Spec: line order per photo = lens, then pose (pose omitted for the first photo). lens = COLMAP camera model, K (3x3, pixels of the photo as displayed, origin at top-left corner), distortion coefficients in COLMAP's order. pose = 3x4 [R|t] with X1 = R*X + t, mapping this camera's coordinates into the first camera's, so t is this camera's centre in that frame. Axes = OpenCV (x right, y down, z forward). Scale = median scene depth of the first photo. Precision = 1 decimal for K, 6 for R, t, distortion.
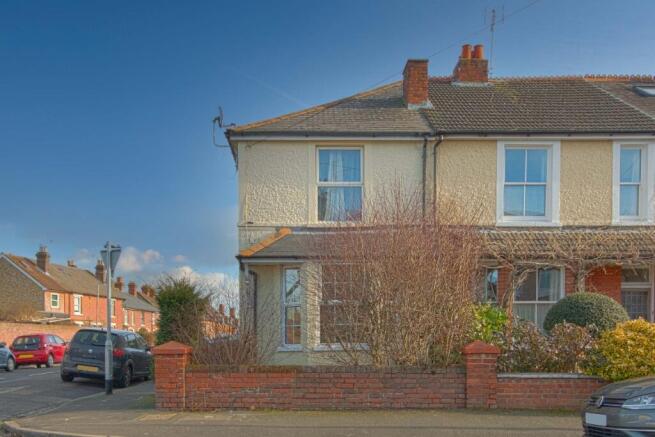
lens RADIAL K [[342.4, 0, 327.5], [0, 342.4, 230.3], [0, 0, 1]] dist [0.019894, 0.000078]
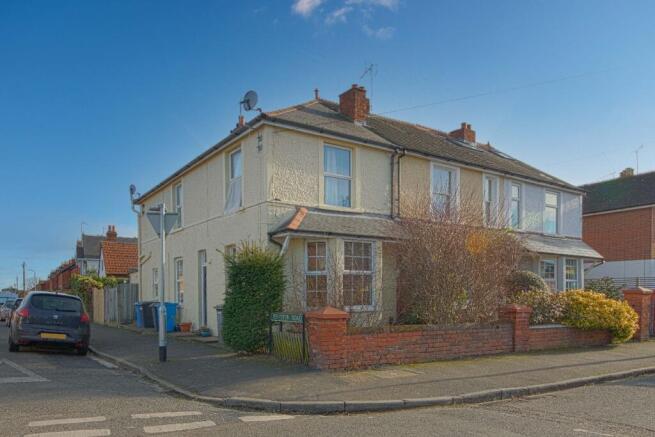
lens RADIAL K [[273.9, 0, 328.7], [0, 273.9, 213.2], [0, 0, 1]] dist [0.012565, 0.000089]
pose [[0.941544, 0.096591, 0.322746, -0.334933], [-0.095820, 0.995230, -0.018314, 0.021866], [-0.322976, -0.013682, 0.946308, 0.086949]]
